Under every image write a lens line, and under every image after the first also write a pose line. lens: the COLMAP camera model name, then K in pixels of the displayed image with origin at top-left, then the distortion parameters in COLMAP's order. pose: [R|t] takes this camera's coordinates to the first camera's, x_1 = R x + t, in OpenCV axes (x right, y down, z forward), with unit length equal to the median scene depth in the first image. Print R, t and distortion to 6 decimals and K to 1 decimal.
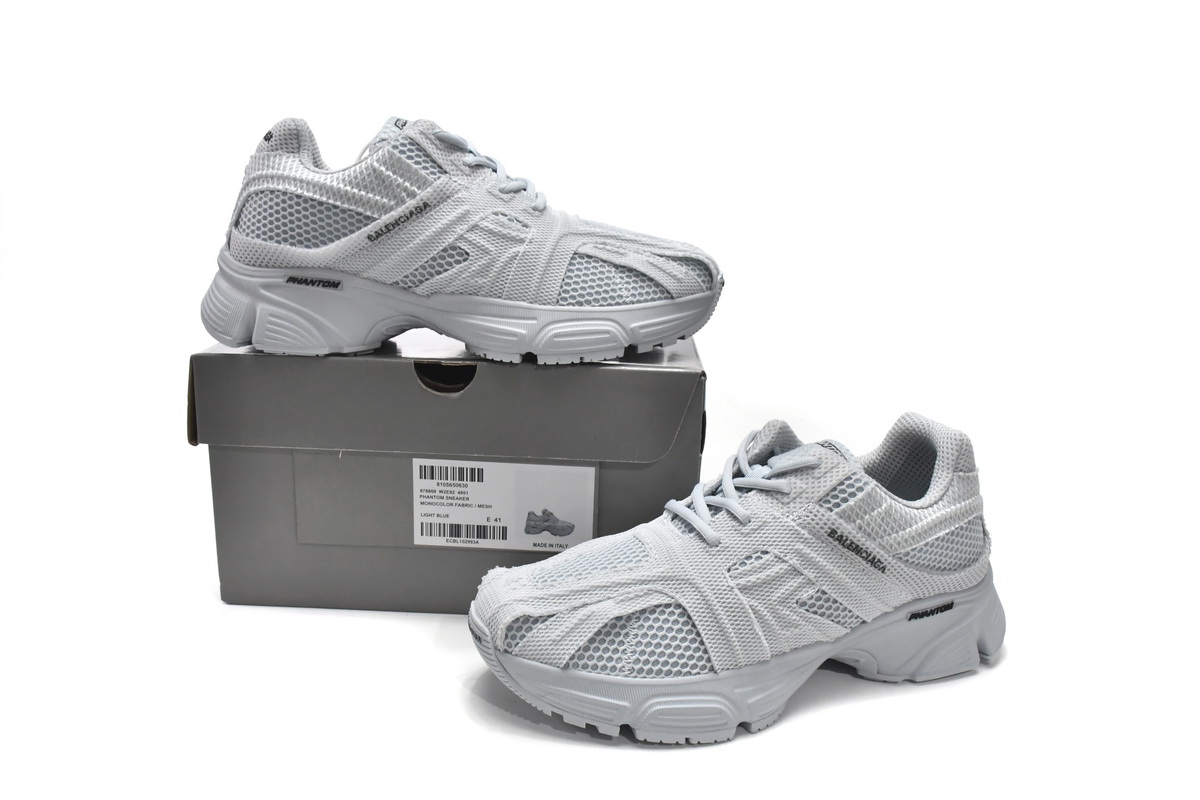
lens RADIAL K [[1034.9, 0, 595.5], [0, 1034.9, 408.0], [0, 0, 1]] dist [-0.106549, -0.003233]
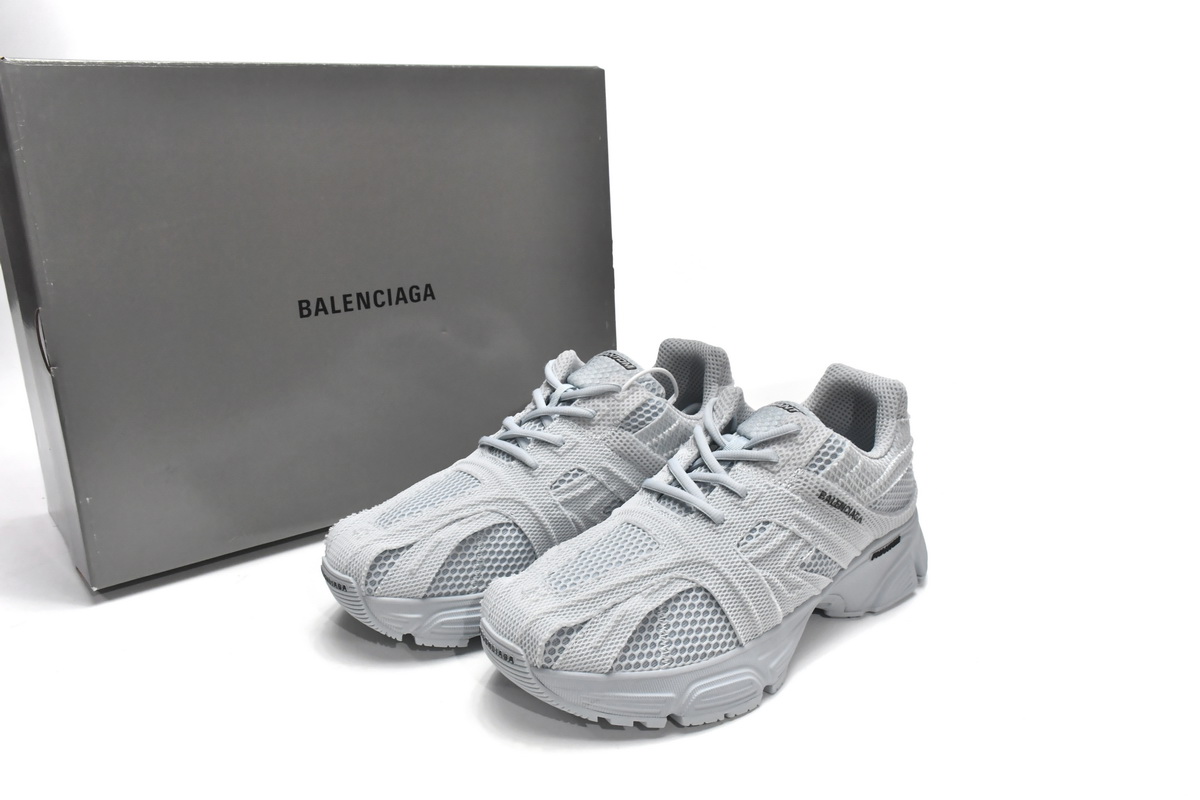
lens RADIAL K [[1034.9, 0, 600.6], [0, 1034.9, 398.7], [0, 0, 1]] dist [-0.106549, -0.003233]
pose [[0.932915, -0.115891, 0.340938, -0.327901], [0.083119, 0.990532, 0.109259, -0.109532], [-0.350372, -0.073591, 0.933715, 0.101472]]
